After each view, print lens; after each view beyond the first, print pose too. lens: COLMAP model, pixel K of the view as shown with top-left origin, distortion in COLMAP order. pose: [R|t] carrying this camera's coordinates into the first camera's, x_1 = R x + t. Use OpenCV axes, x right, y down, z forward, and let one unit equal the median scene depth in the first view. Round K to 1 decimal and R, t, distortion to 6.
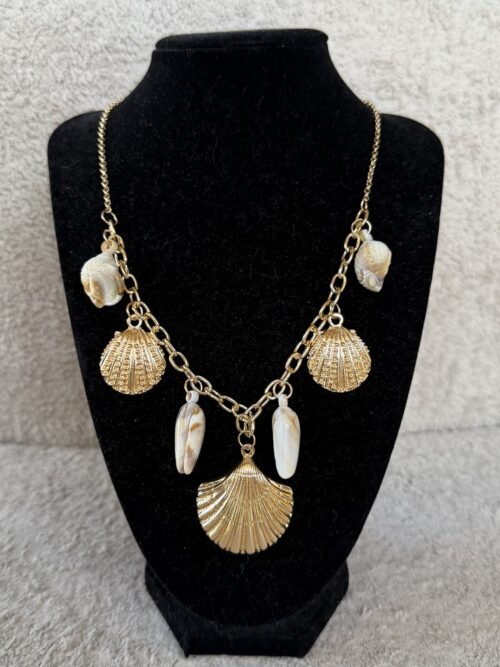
lens RADIAL K [[670.7, 0, 240.1], [0, 670.7, 324.2], [0, 0, 1]] dist [0.072490, -0.232228]
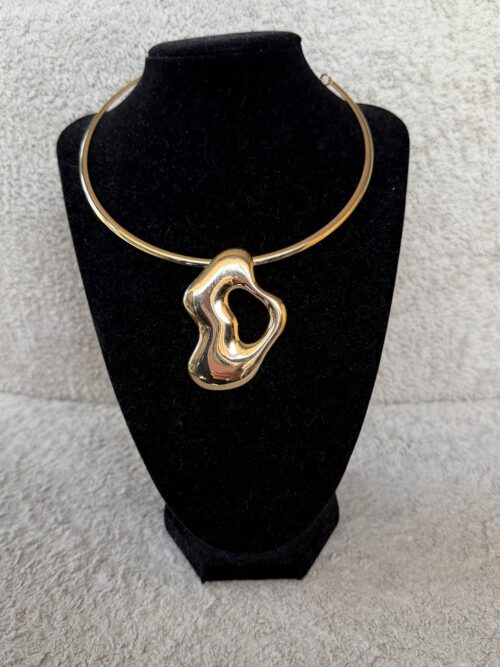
lens RADIAL K [[630.9, 0, 246.4], [0, 630.9, 329.9], [0, 0, 1]] dist [0.124676, -0.335376]
pose [[0.988924, 0.011546, -0.147976, 0.154380], [-0.003296, 0.998432, 0.055882, -0.009790], [0.148389, -0.054776, 0.987411, -0.043744]]
